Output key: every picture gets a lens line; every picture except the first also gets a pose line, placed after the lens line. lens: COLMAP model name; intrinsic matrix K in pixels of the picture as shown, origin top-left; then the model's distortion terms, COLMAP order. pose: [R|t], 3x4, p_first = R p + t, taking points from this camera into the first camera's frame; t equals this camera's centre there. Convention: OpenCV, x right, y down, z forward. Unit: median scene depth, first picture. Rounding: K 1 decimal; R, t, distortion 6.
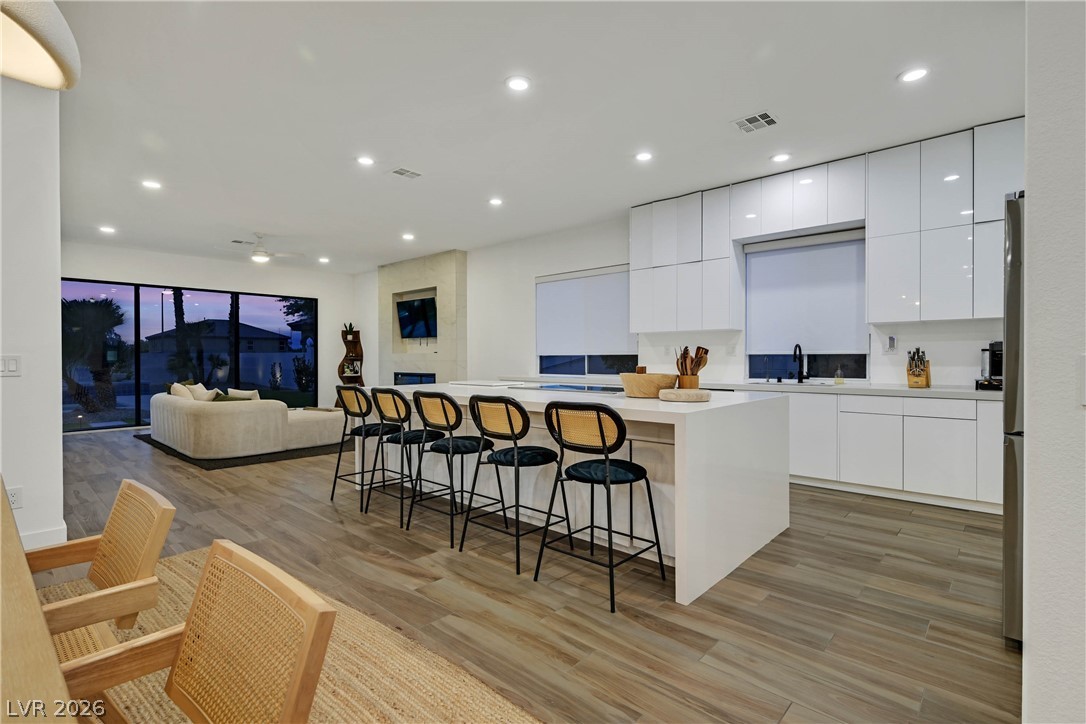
lens RADIAL K [[509.6, 0, 543.0], [0, 509.6, 362.0], [0, 0, 1]] dist [-0.000707, -0.000176]
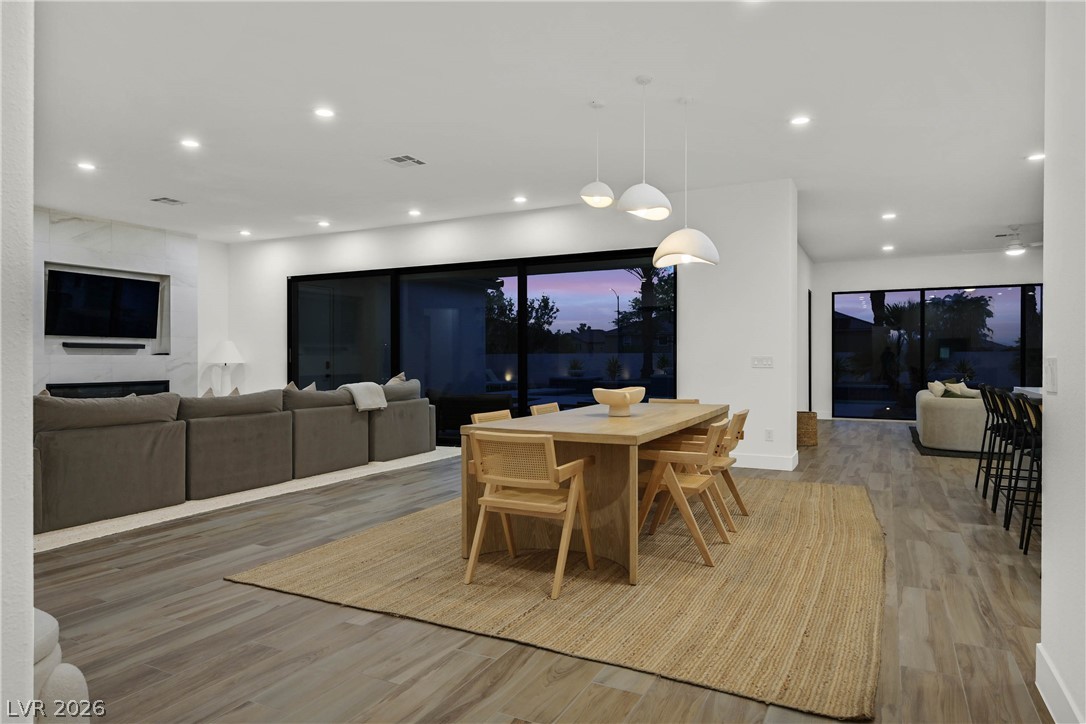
lens RADIAL K [[677.9, 0, 542.2], [0, 677.9, 336.3], [0, 0, 1]] dist [0.025457, 0.000133]
pose [[0.253802, -0.029032, -0.966820, 0.474443], [-0.009294, 0.999430, -0.032451, 0.001762], [0.967211, 0.017221, 0.253388, -0.171379]]
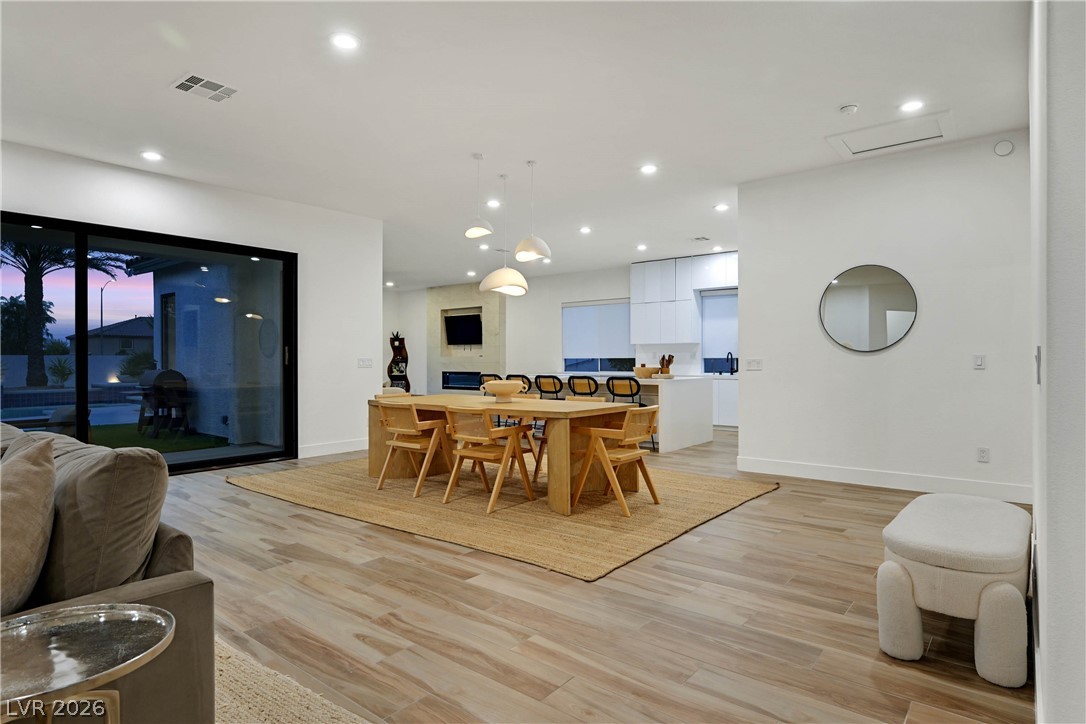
lens RADIAL K [[579.3, 0, 543.0], [0, 579.3, 362.0], [0, 0, 1]] dist [0.002946, 0.000961]
pose [[0.998628, 0.000483, 0.052363, -0.185310], [-0.000175, 0.999983, -0.005890, 0.007733], [-0.052365, 0.005873, 0.998611, -0.734240]]
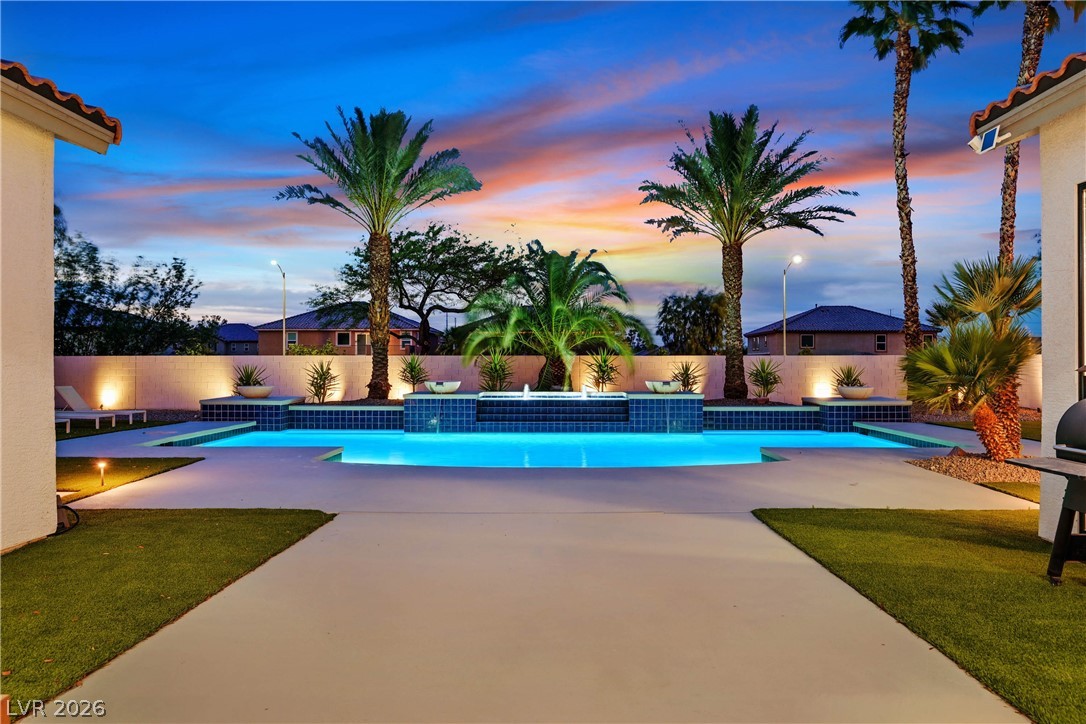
lens RADIAL K [[830.7, 0, 543.0], [0, 830.7, 362.0], [0, 0, 1]] dist [0.000547, 0.000322]
pose [[0.647787, -0.000835, -0.761821, -0.928810], [-0.005461, 0.999969, -0.005739, -0.000747], [0.761802, 0.007878, 0.647762, 0.045517]]
